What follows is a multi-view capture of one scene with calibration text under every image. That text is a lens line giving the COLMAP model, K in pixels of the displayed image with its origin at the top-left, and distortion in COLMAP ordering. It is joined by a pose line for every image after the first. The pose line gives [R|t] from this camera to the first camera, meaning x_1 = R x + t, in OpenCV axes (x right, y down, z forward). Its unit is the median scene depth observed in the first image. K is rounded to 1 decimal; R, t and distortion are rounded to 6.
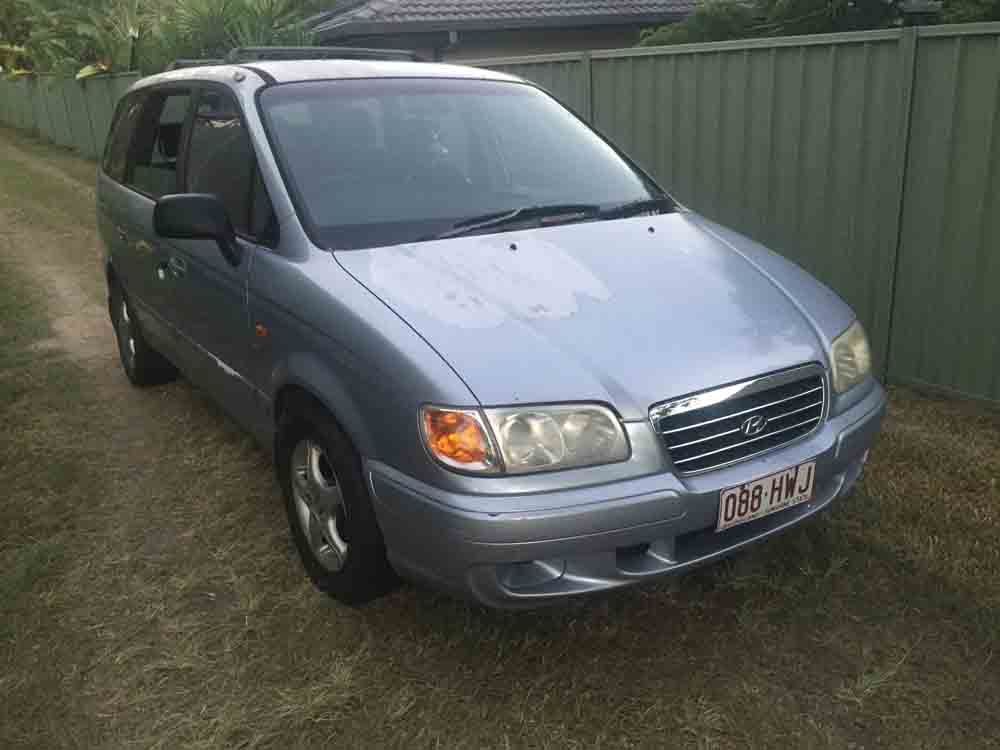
lens RADIAL K [[874.8, 0, 498.6], [0, 874.8, 378.5], [0, 0, 1]] dist [0.030856, 0.012500]
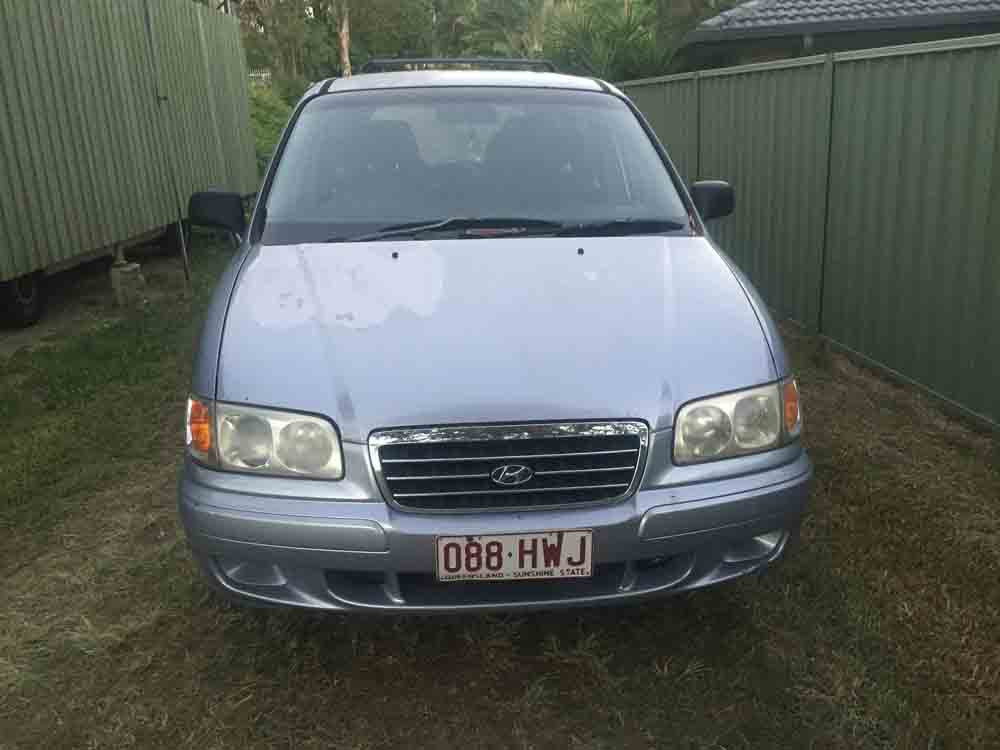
lens RADIAL K [[874.8, 0, 500.9], [0, 874.8, 373.7], [0, 0, 1]] dist [0.030856, 0.012500]
pose [[0.877968, 0.144712, -0.456323, 0.666461], [-0.151106, 0.988257, 0.022674, -0.065780], [0.454246, 0.049046, 0.889525, 0.201494]]
